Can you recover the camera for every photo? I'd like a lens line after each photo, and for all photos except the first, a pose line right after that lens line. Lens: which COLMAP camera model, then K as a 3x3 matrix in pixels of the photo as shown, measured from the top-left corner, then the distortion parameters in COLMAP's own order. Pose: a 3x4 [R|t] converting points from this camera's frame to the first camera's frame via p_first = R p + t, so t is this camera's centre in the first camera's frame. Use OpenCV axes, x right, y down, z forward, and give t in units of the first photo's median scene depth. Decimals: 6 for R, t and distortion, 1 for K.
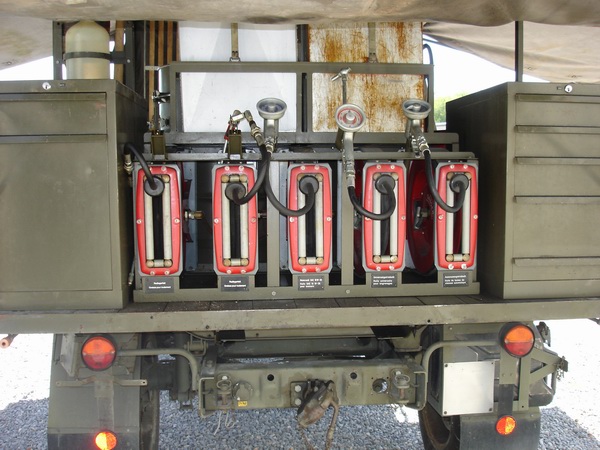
lens RADIAL K [[673.0, 0, 297.2], [0, 673.0, 228.8], [0, 0, 1]] dist [-0.099283, 0.000000]
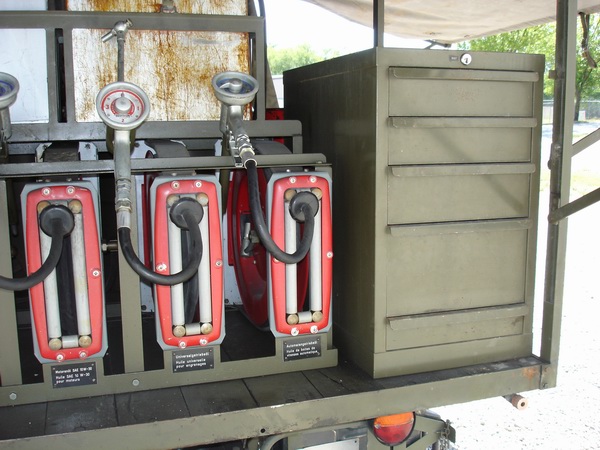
lens RADIAL K [[673.0, 0, 300.4], [0, 673.0, 227.7], [0, 0, 1]] dist [-0.099283, 0.000000]
pose [[0.972628, -0.041022, 0.228718, 0.087646], [0.025285, 0.997133, 0.071320, -0.090845], [-0.230988, -0.063585, 0.970877, 0.361691]]
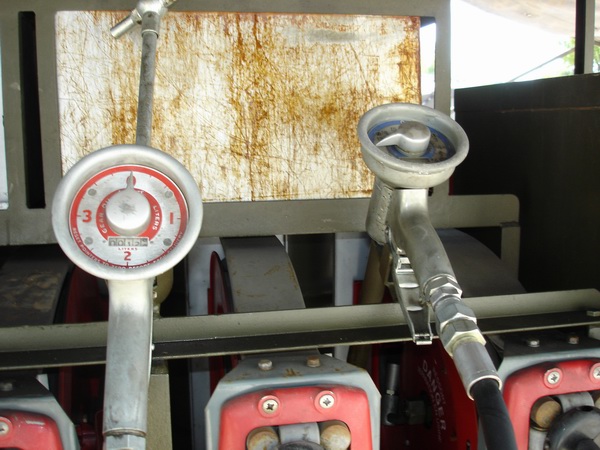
lens RADIAL K [[673.0, 0, 305.1], [0, 673.0, 223.1], [0, 0, 1]] dist [-0.099283, 0.000000]
pose [[0.993781, -0.022710, 0.109011, 0.106026], [0.015579, 0.997709, 0.065827, -0.166959], [-0.110257, -0.063720, 0.991858, 0.740008]]
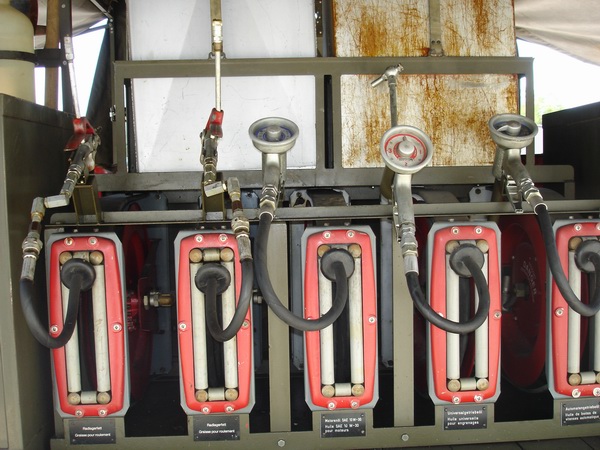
lens RADIAL K [[724.9, 0, 297.6], [0, 724.9, 223.3], [0, 0, 1]] dist [-0.090873, 0.000000]
pose [[0.999131, -0.014409, -0.039111, 0.007332], [0.013387, 0.999565, -0.026281, -0.081054], [0.039472, 0.025734, 0.998889, 0.346363]]
